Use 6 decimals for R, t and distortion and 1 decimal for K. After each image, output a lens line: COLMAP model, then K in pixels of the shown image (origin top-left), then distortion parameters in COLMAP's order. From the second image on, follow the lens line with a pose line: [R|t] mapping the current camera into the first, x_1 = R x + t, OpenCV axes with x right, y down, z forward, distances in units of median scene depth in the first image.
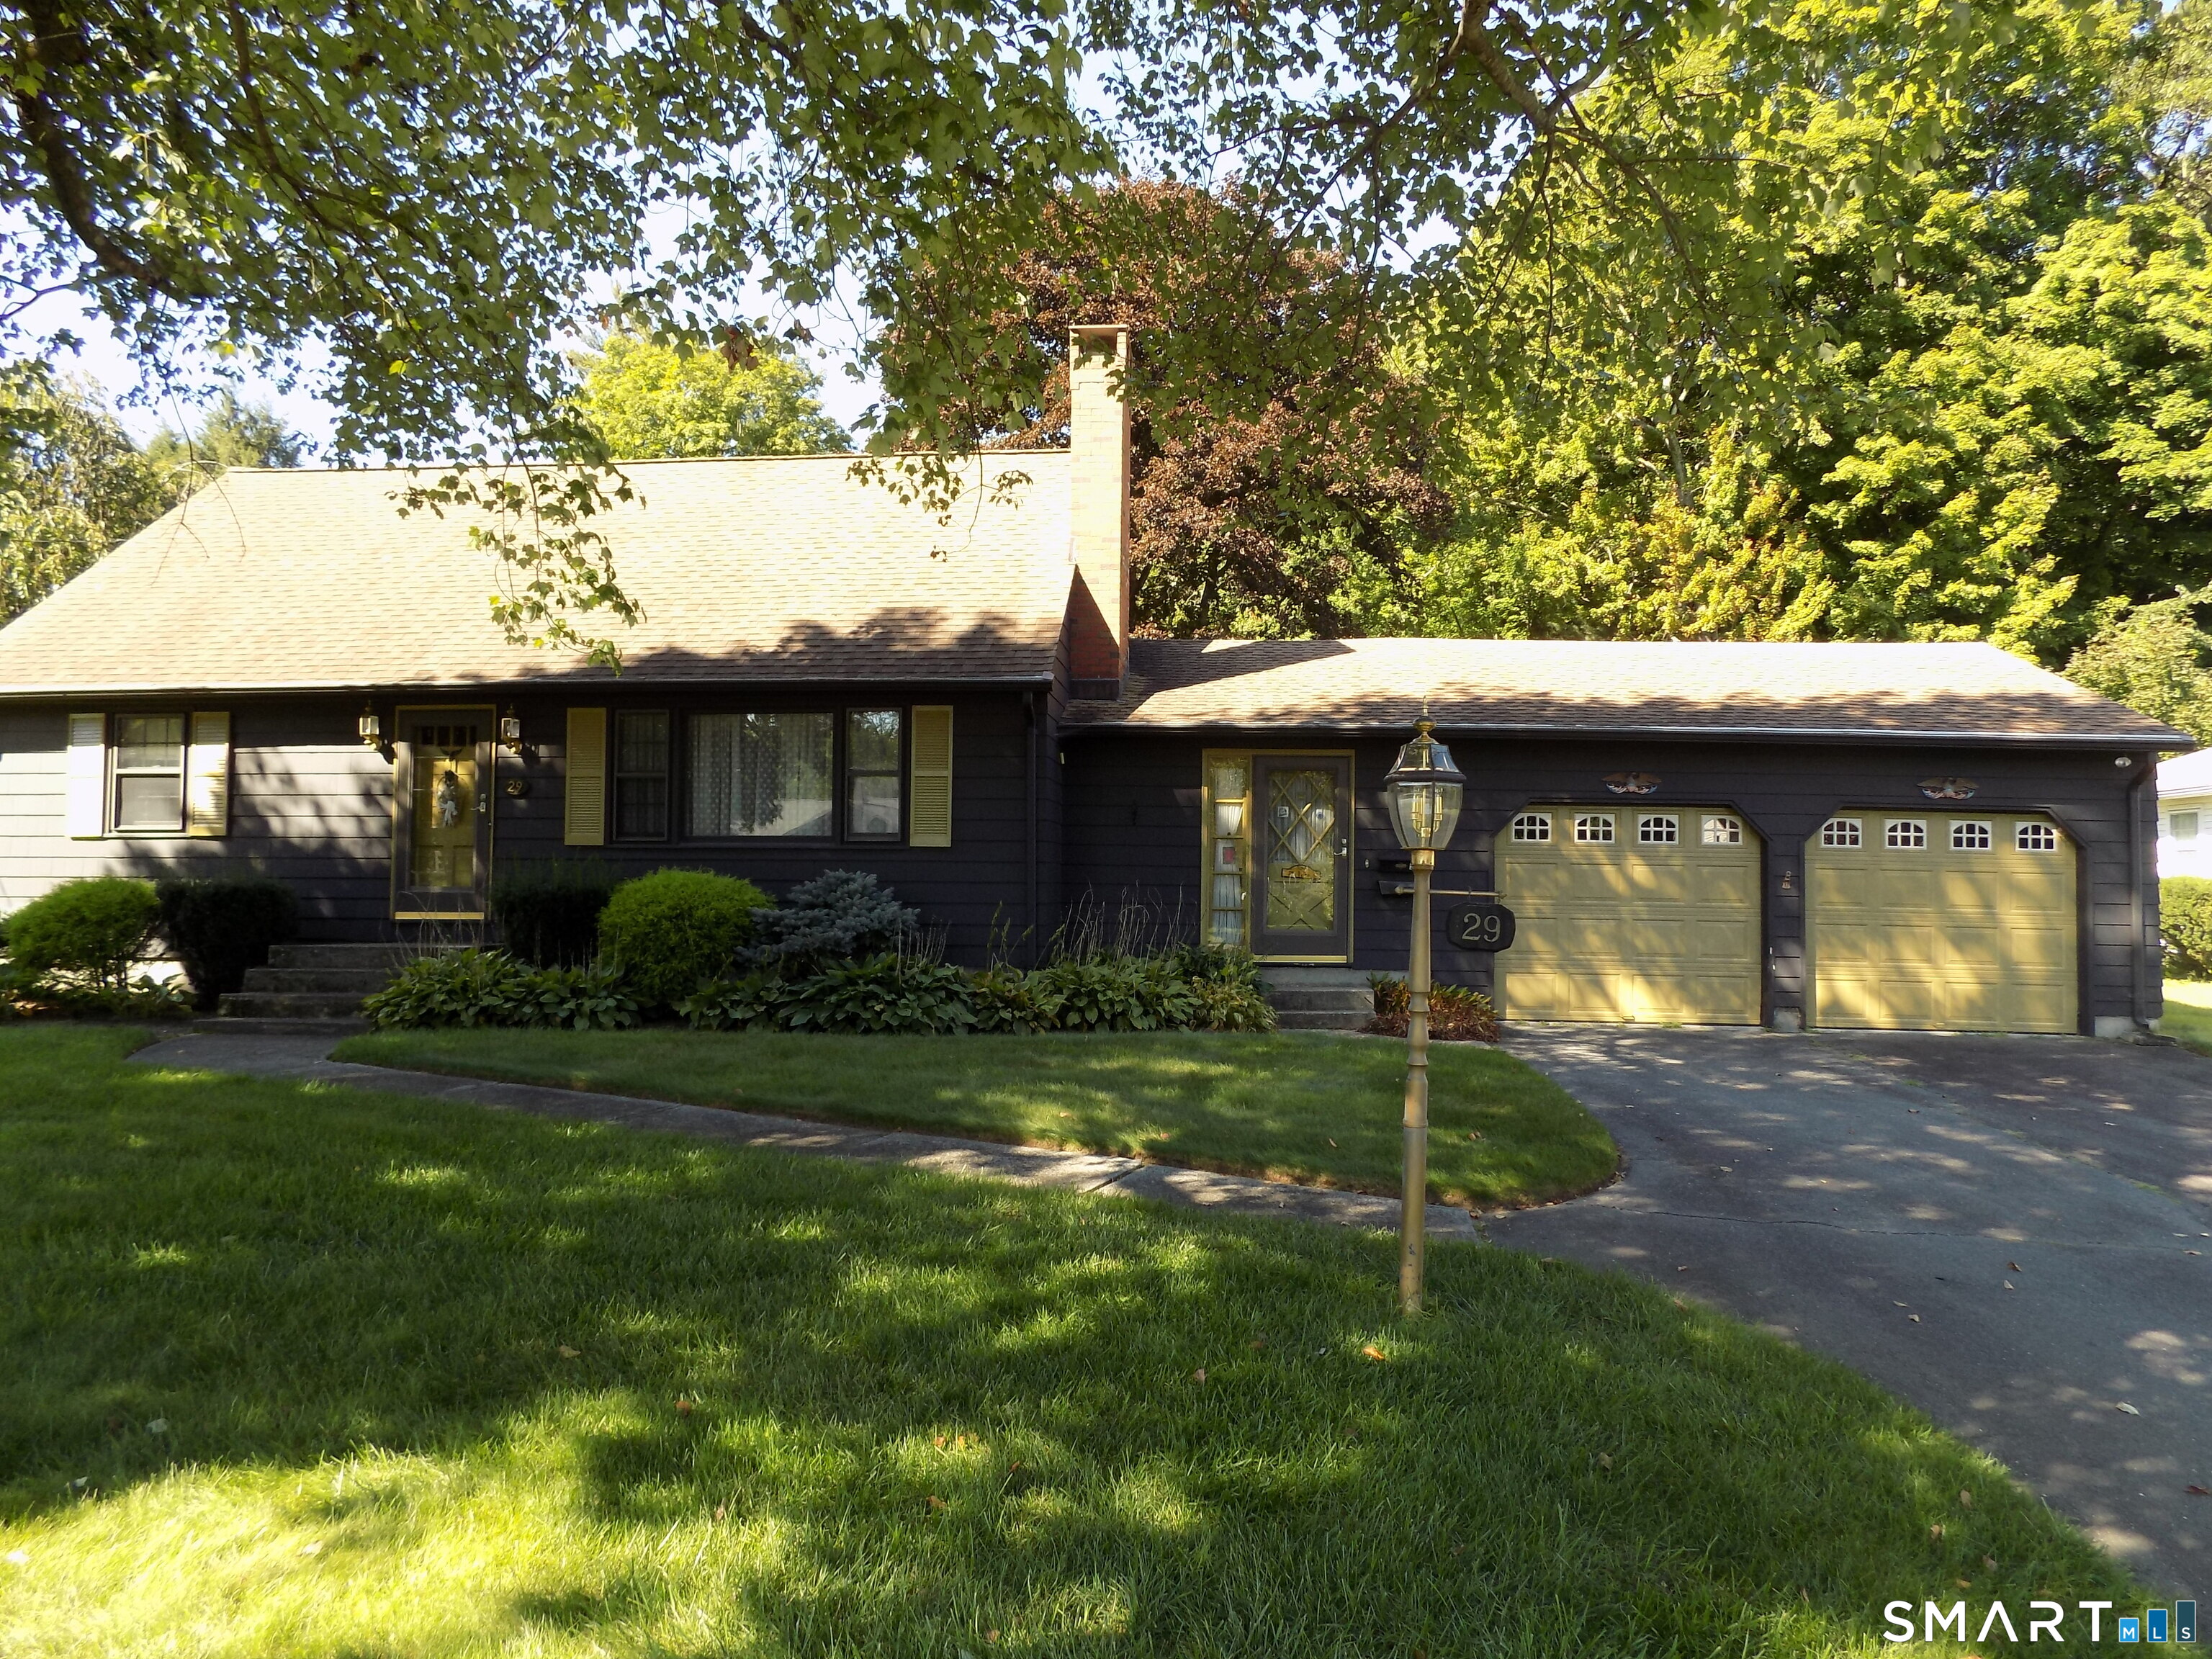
lens RADIAL K [[1513.4, 0, 1112.1], [0, 1513.4, 838.0], [0, 0, 1]] dist [-0.068799, 0.077642]
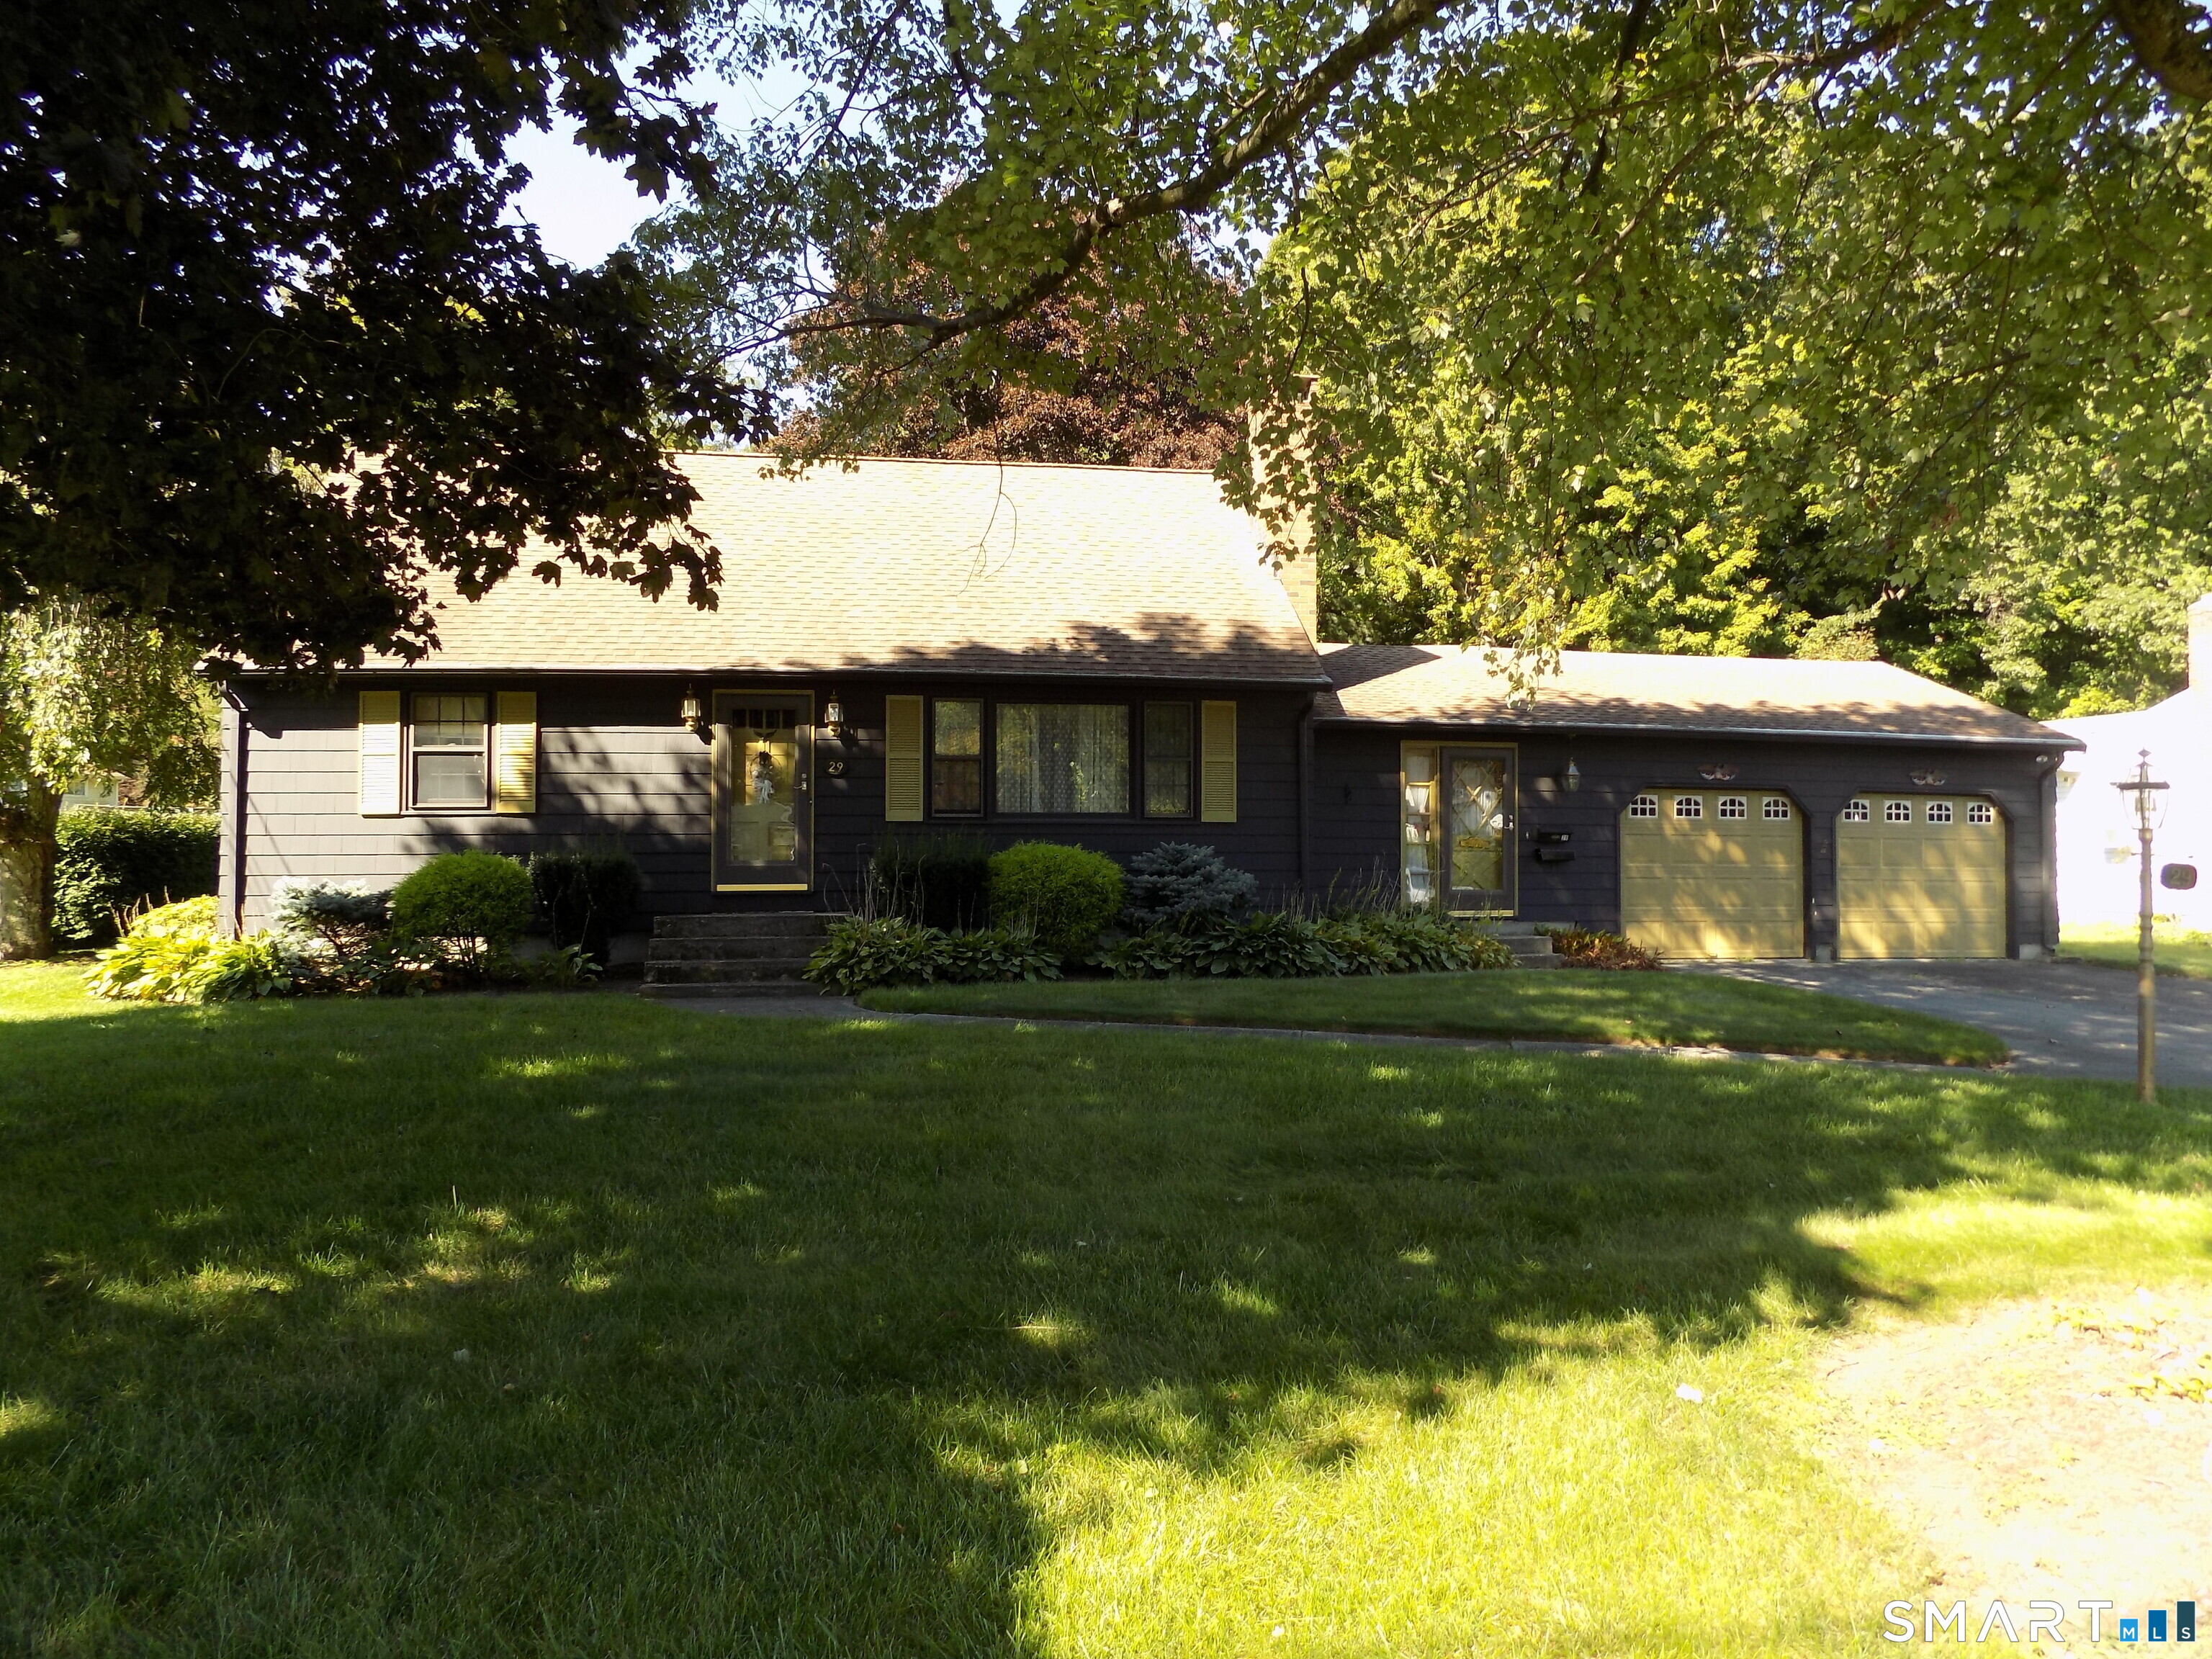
lens RADIAL K [[1513.4, 0, 1104.8], [0, 1513.4, 840.6], [0, 0, 1]] dist [-0.068799, 0.077642]
pose [[0.967270, -0.005048, 0.253700, -0.477297], [-0.000250, 0.999783, 0.020846, -0.004197], [-0.253750, -0.020227, 0.967058, -0.102789]]
